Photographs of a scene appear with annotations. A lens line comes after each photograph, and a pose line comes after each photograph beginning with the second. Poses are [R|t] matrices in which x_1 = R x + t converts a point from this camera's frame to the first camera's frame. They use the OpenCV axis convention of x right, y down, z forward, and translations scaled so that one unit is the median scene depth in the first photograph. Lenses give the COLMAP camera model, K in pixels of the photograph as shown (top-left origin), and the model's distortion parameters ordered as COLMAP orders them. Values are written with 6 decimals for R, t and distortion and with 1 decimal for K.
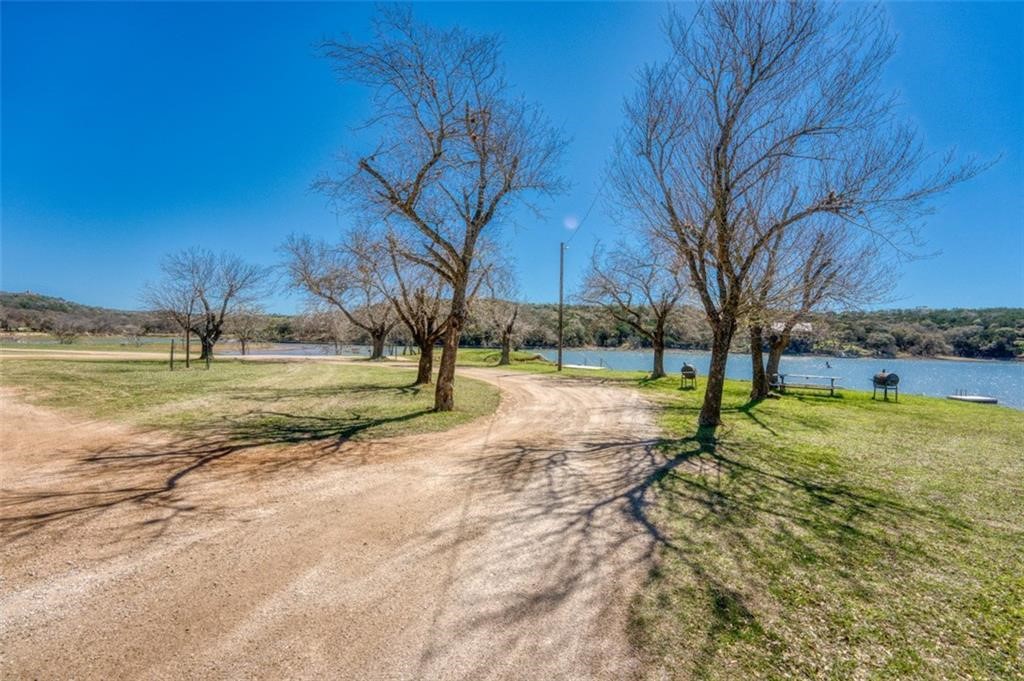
lens RADIAL K [[418.6, 0, 521.3], [0, 418.6, 341.8], [0, 0, 1]] dist [-0.026389, 0.002426]
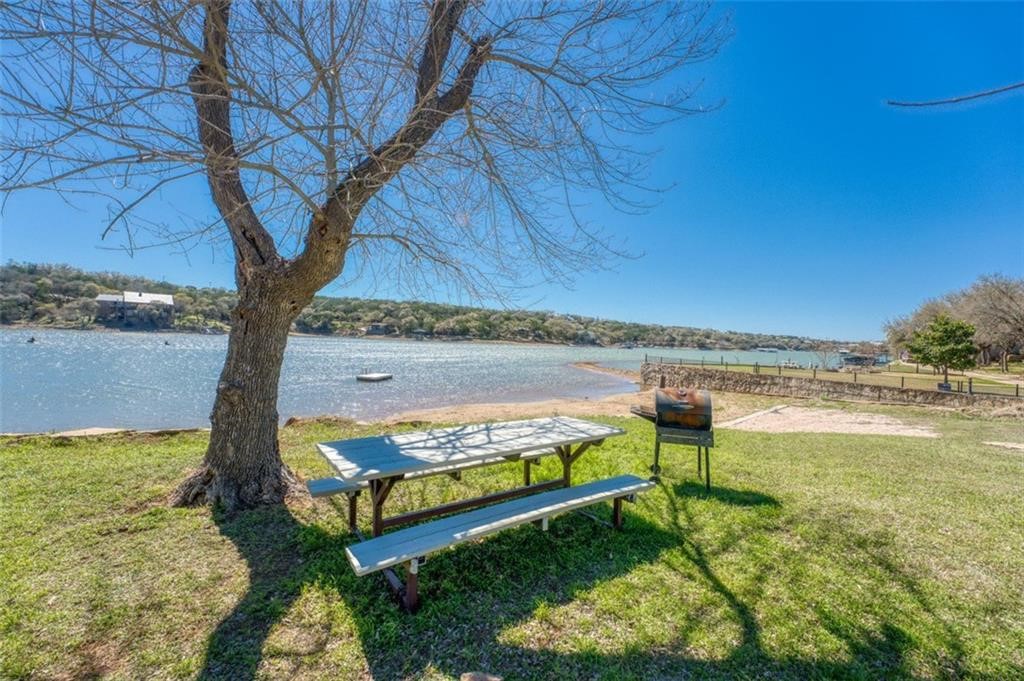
lens RADIAL K [[418.6, 0, 510.1], [0, 418.6, 338.5], [0, 0, 1]] dist [-0.026389, 0.002426]
pose [[0.259586, -0.015715, 0.965592, 0.034792], [-0.031841, 0.999185, 0.024821, 0.002186], [-0.965195, -0.037189, 0.258874, 0.066908]]
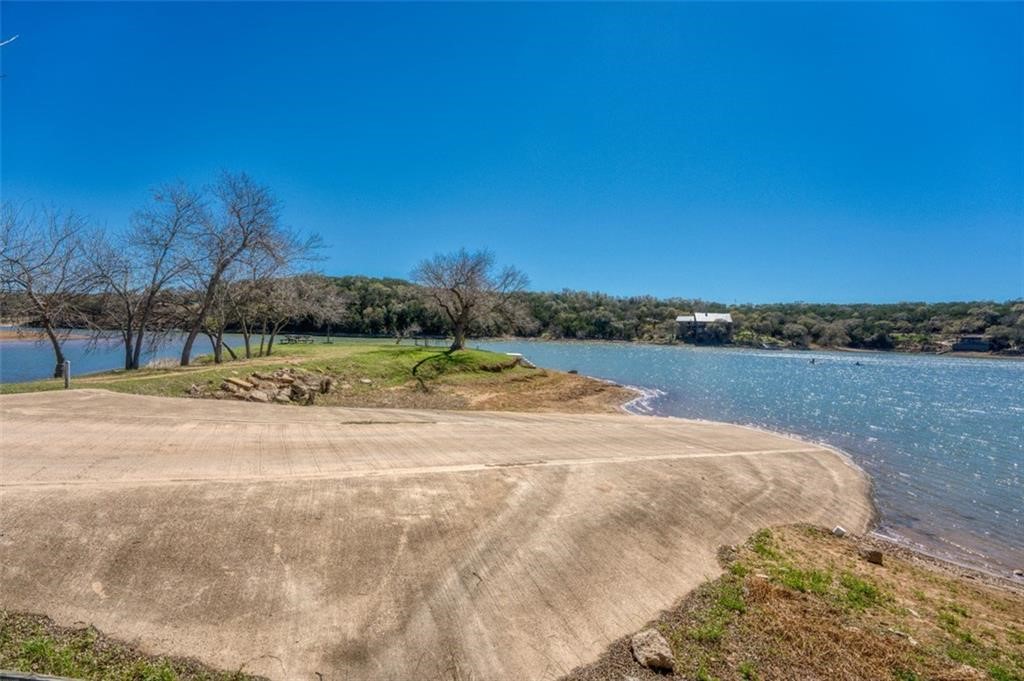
lens RADIAL K [[418.6, 0, 518.9], [0, 418.6, 341.3], [0, 0, 1]] dist [-0.026389, 0.002426]
pose [[0.971858, 0.001966, 0.235558, -0.021978], [-0.007980, 0.999666, 0.024580, 0.000216], [-0.235431, -0.025768, 0.971549, 0.148484]]
